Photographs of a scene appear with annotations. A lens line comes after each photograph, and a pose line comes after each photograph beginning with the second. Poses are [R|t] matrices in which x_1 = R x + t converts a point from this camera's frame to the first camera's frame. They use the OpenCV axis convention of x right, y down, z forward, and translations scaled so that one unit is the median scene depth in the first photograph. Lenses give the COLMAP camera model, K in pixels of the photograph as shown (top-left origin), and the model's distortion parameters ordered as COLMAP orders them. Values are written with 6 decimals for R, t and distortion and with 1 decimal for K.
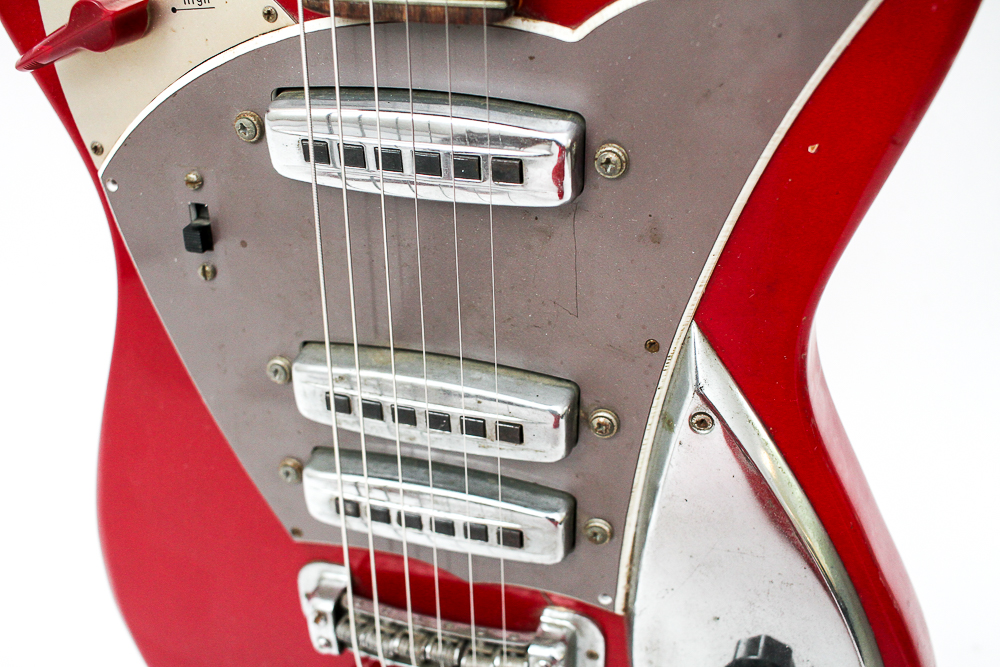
lens RADIAL K [[1166.3, 0, 500.0], [0, 1166.3, 333.5], [0, 0, 1]] dist [-0.087805, 0.028698]
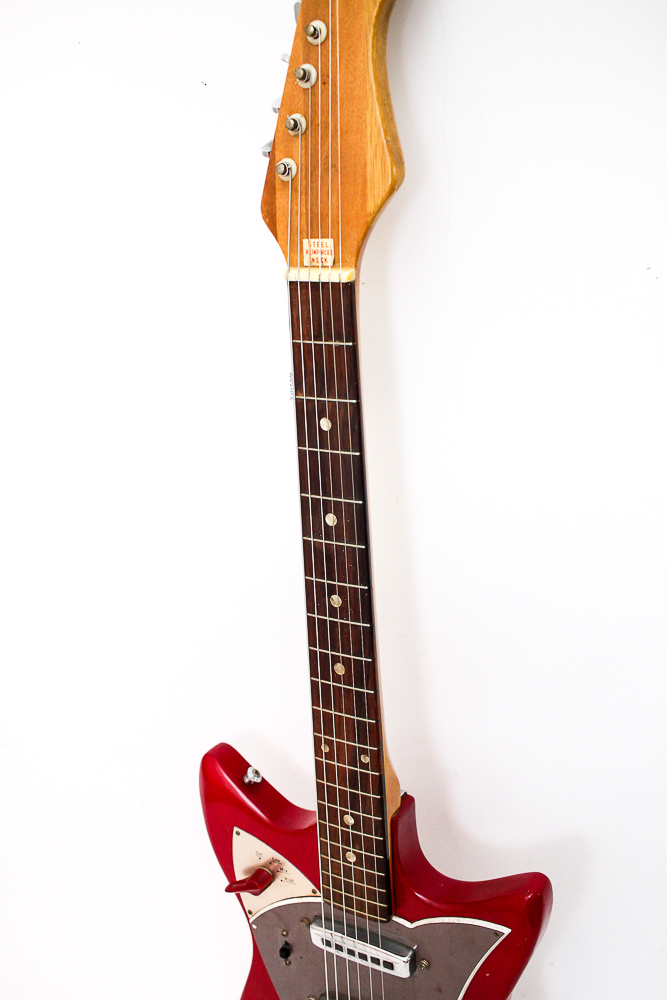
lens RADIAL K [[1166.3, 0, 333.5], [0, 1166.3, 500.0], [0, 0, 1]] dist [-0.087805, 0.028698]
pose [[0.975140, 0.037169, -0.218452, 0.395656], [-0.070986, 0.986277, -0.149057, -0.731036], [0.209914, 0.160859, 0.964397, -1.727326]]
